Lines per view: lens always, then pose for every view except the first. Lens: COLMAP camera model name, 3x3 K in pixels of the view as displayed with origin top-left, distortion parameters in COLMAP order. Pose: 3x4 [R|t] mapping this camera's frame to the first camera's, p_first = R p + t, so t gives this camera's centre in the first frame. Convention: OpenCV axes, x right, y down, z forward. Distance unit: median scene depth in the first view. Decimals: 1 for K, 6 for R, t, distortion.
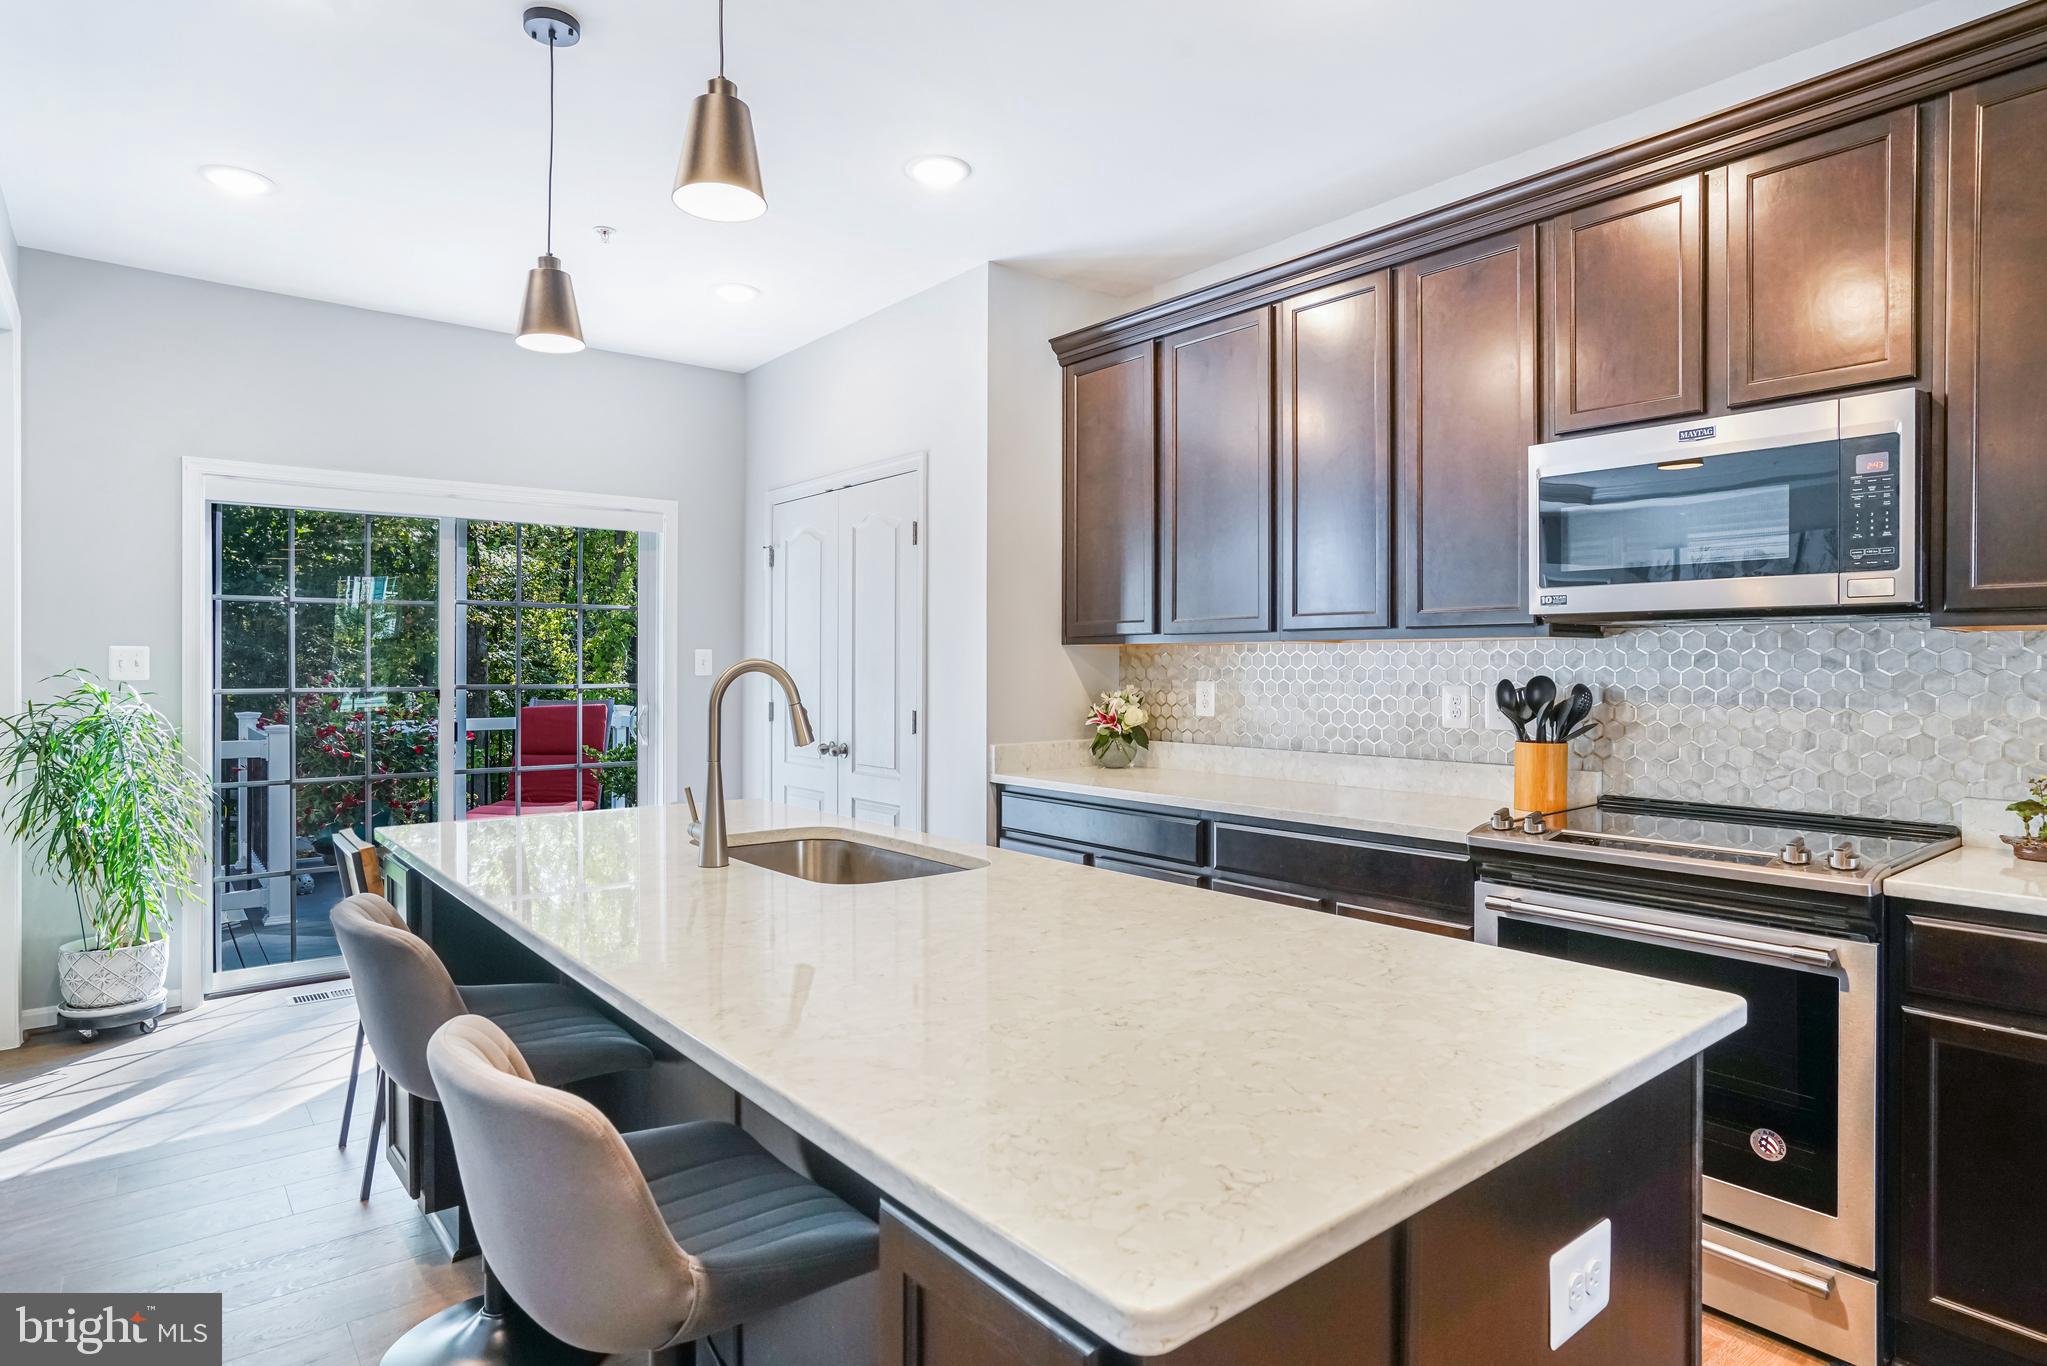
lens RADIAL K [[1140.5, 0, 1028.0], [0, 1140.5, 672.3], [0, 0, 1]] dist [-0.009149, -0.000885]
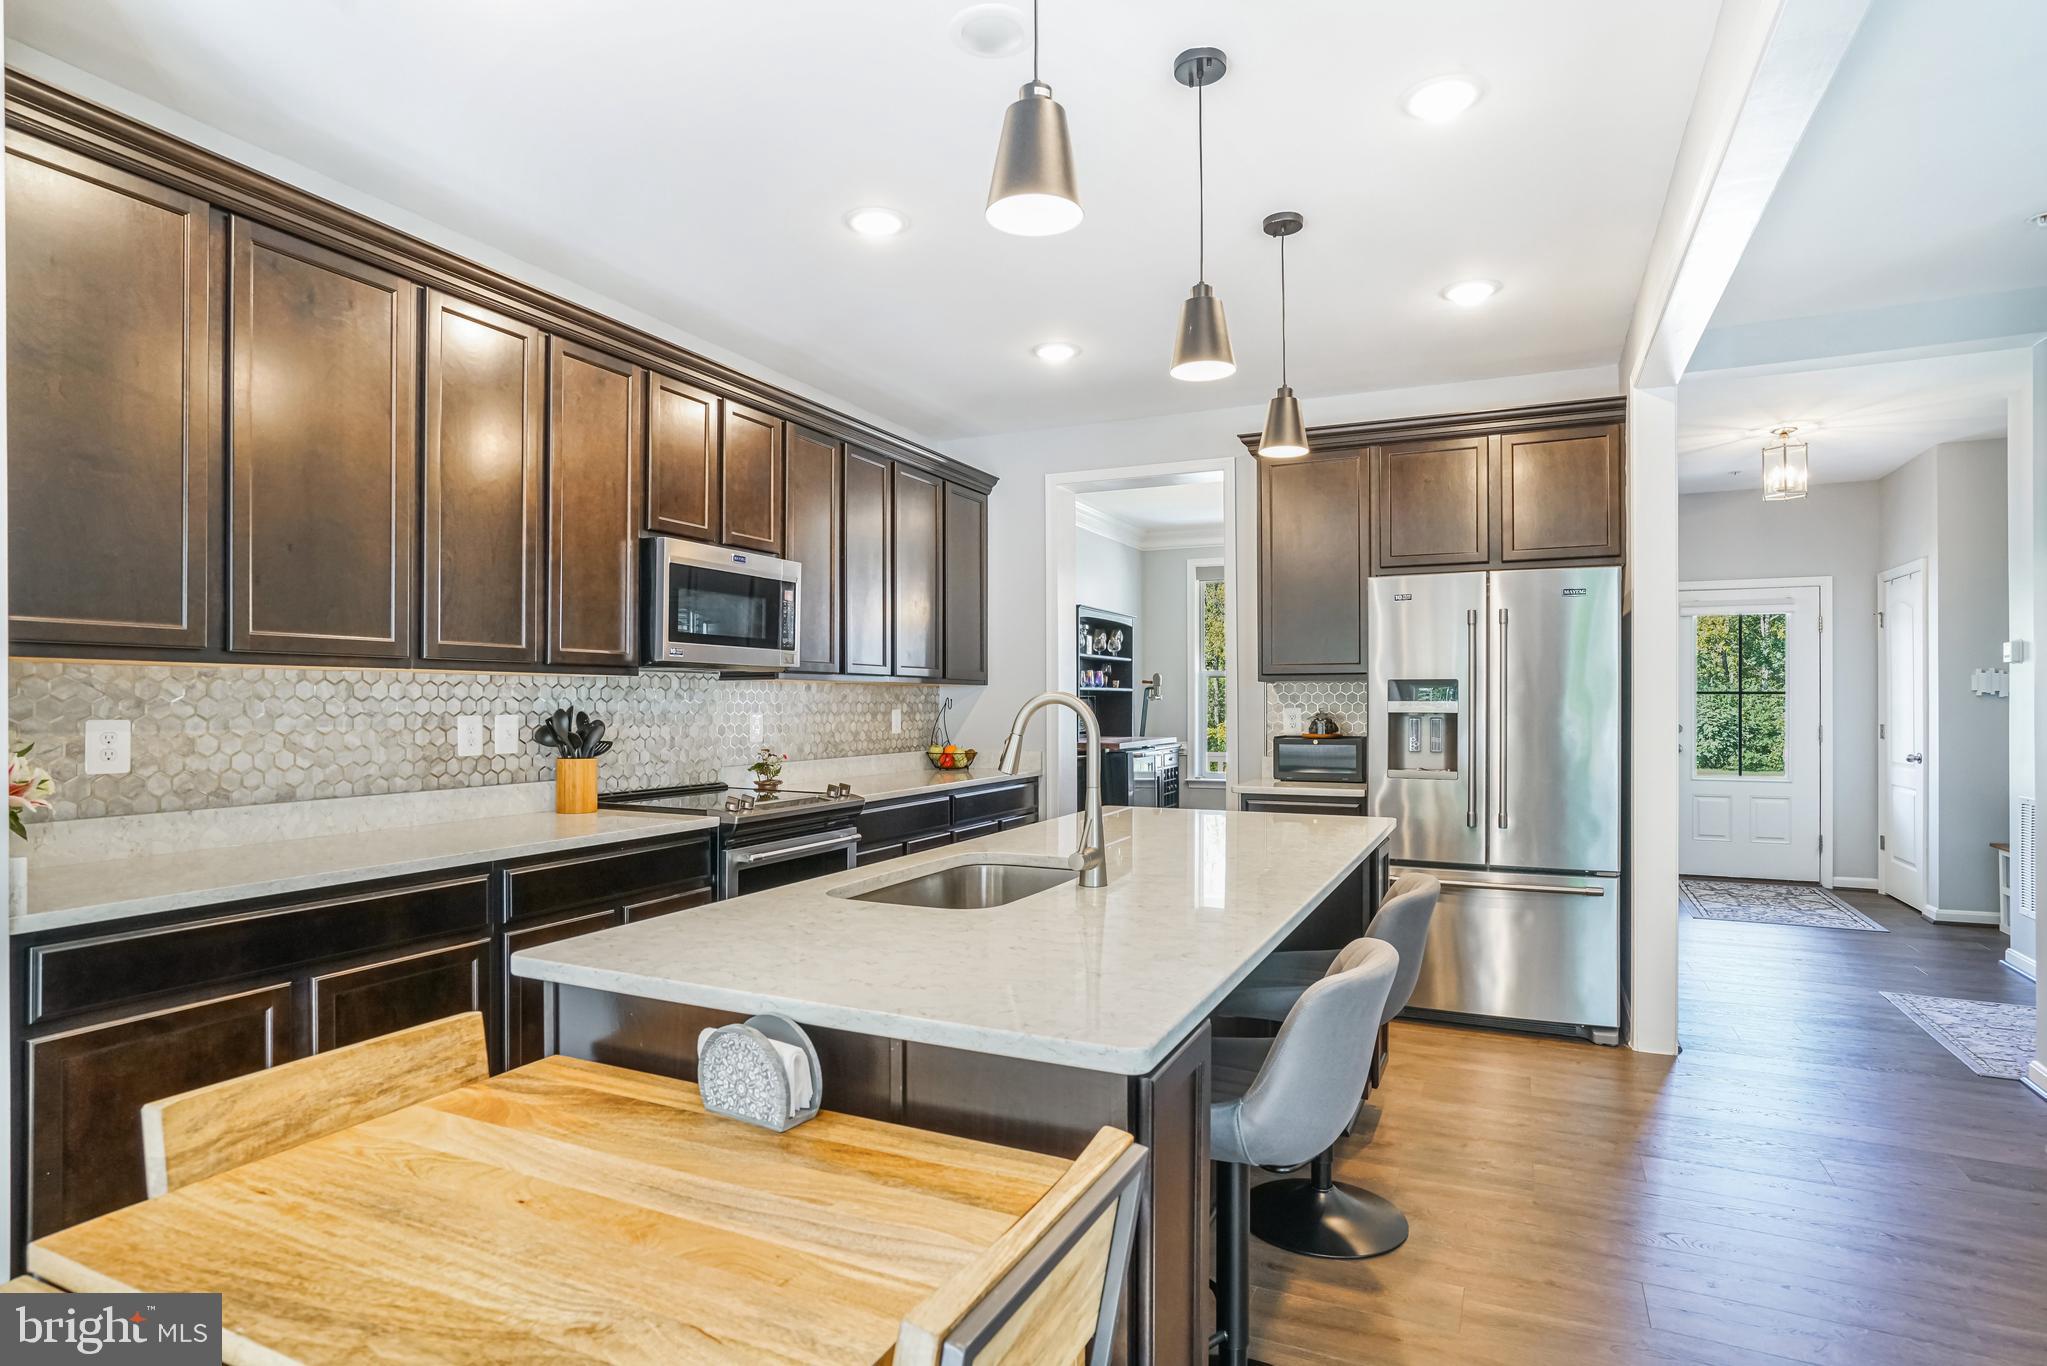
lens RADIAL K [[1095.1, 0, 1014.7], [0, 1095.1, 687.4], [0, 0, 1]] dist [-0.030407, 0.000028]
pose [[-0.420830, 0.003573, 0.907132, -0.834539], [-0.002748, 0.999983, -0.005214, -0.012140], [-0.907135, -0.004687, -0.420813, 1.056186]]
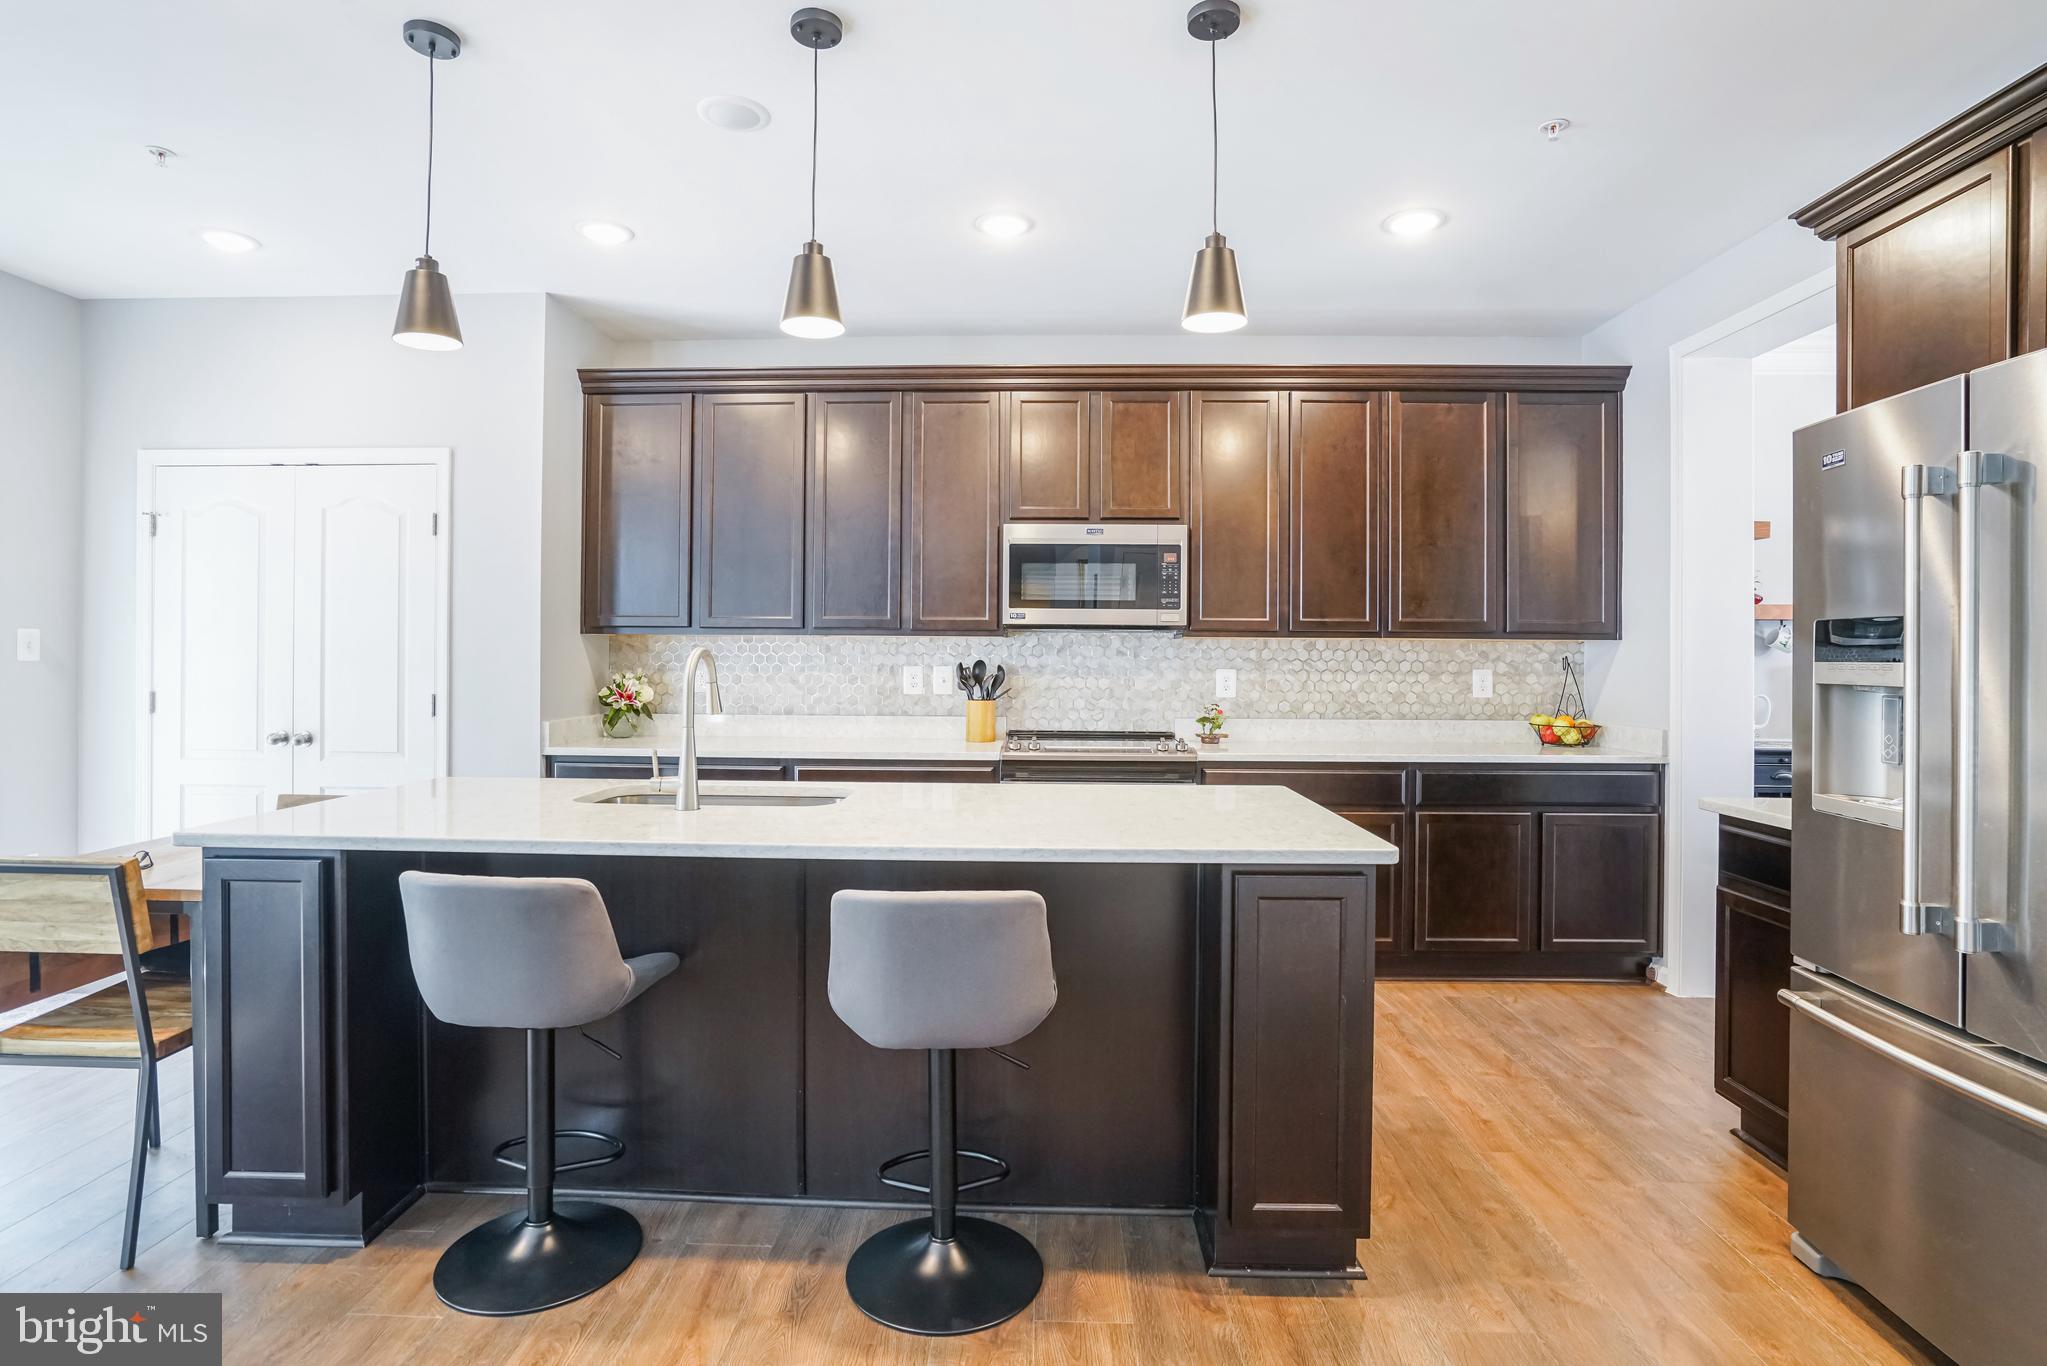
lens RADIAL K [[1014.9, 0, 1025.8], [0, 1014.9, 678.4], [0, 0, 1]] dist [-0.021655, 0.000968]
pose [[0.657713, -0.012992, 0.753157, -0.612240], [-0.000932, 0.999836, 0.018061, 0.002876], [-0.753268, -0.012581, 0.657593, -0.020499]]
